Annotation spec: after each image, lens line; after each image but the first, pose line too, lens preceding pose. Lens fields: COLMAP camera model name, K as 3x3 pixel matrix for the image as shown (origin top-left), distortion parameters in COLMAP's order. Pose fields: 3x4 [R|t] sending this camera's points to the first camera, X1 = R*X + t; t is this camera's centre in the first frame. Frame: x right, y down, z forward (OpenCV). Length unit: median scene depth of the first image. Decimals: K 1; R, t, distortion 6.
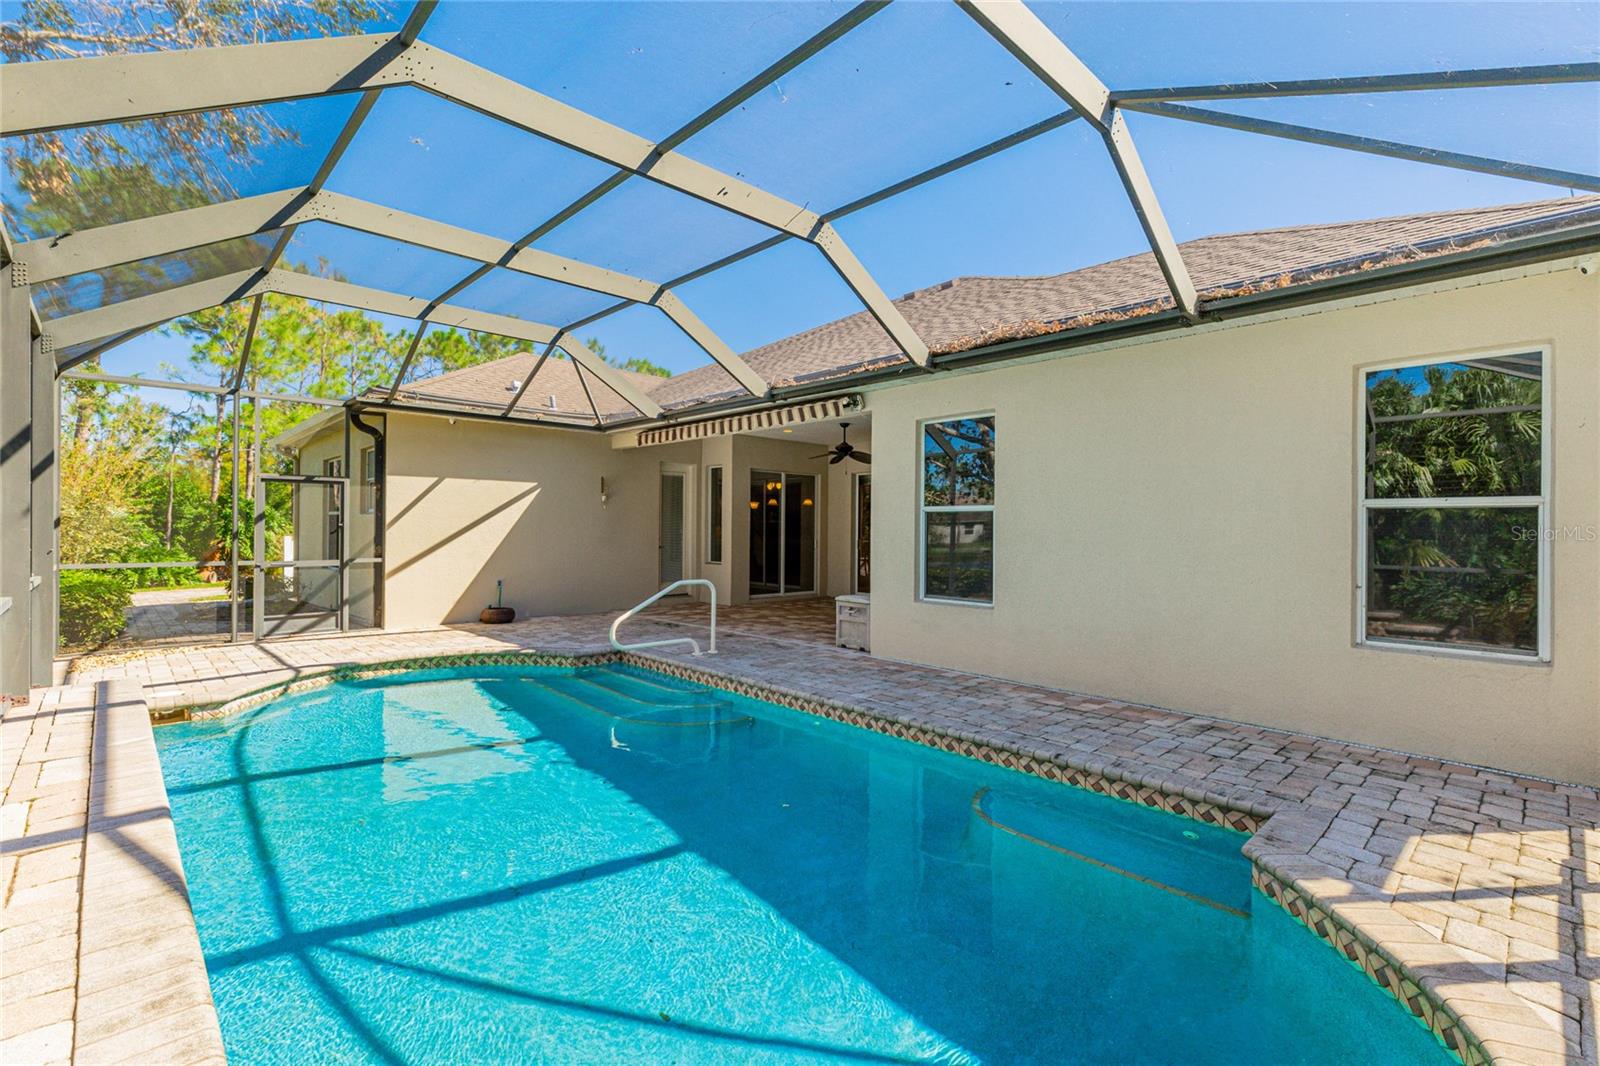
lens RADIAL K [[725.0, 0, 799.0], [0, 725.0, 524.1], [0, 0, 1]] dist [0.002001, 0.000738]
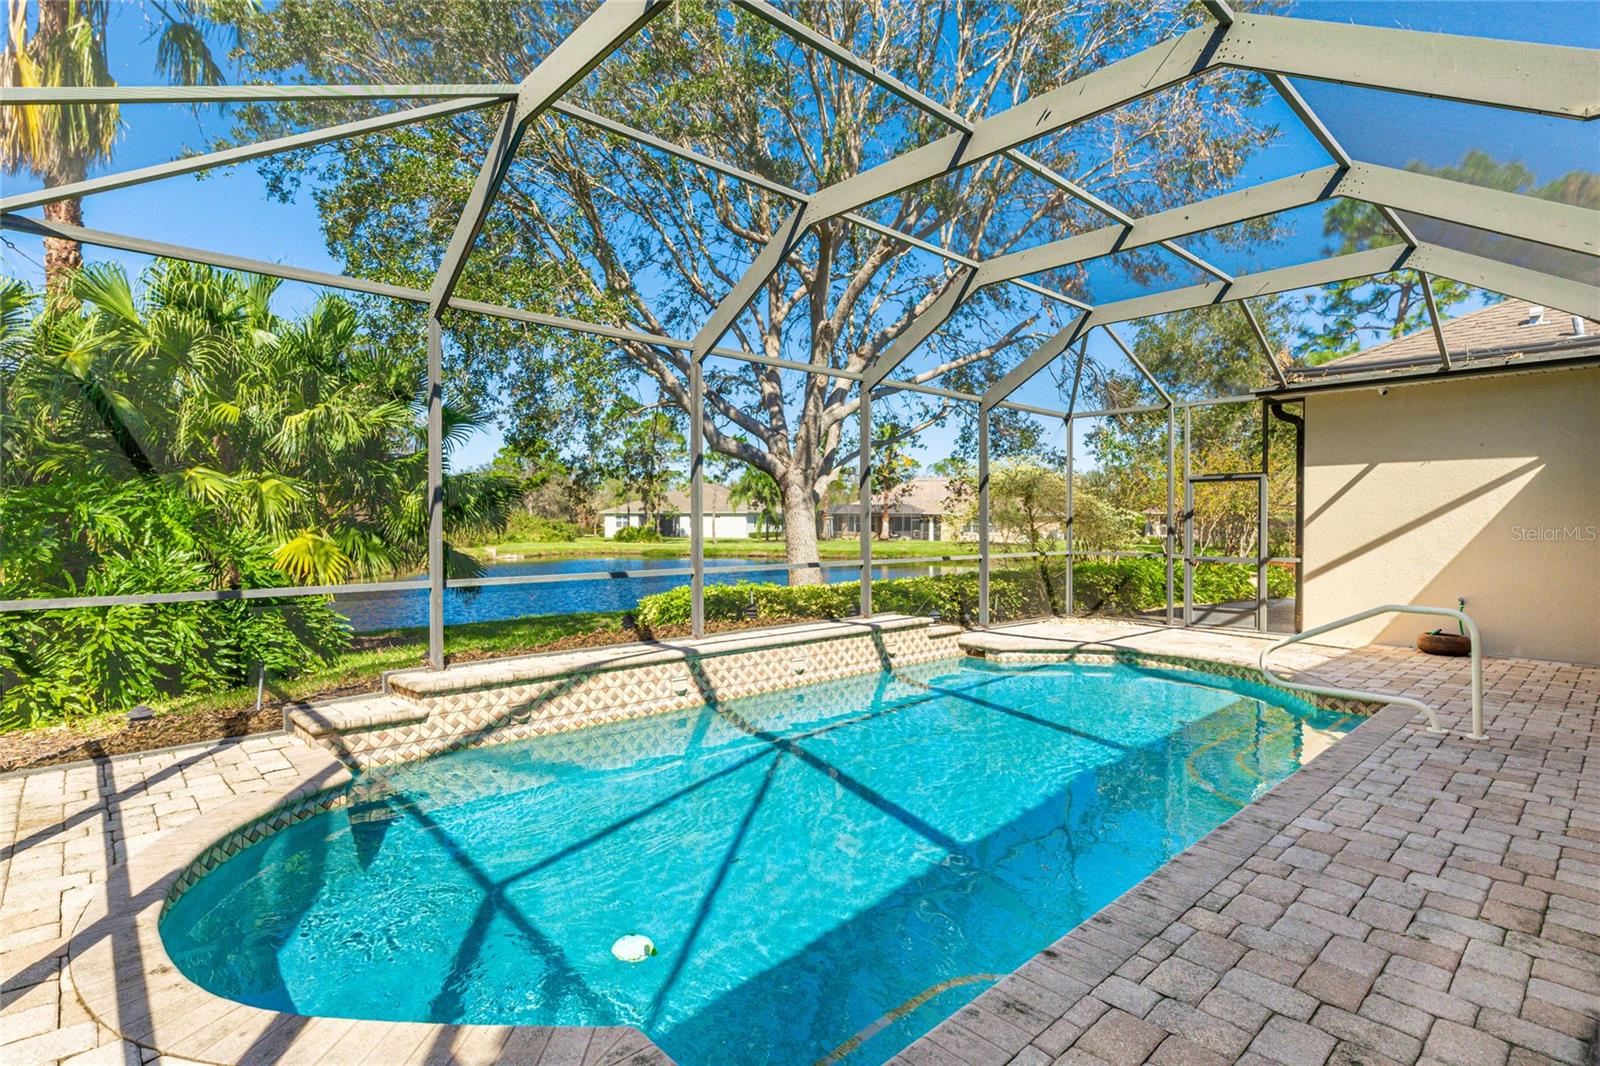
lens RADIAL K [[795.1, 0, 790.2], [0, 795.1, 535.2], [0, 0, 1]] dist [-0.013322, -0.001765]
pose [[-0.021136, 0.009860, -0.999728, 0.565378], [0.000160, 0.999951, 0.009859, 0.011284], [0.999777, 0.000049, -0.021137, 0.512152]]
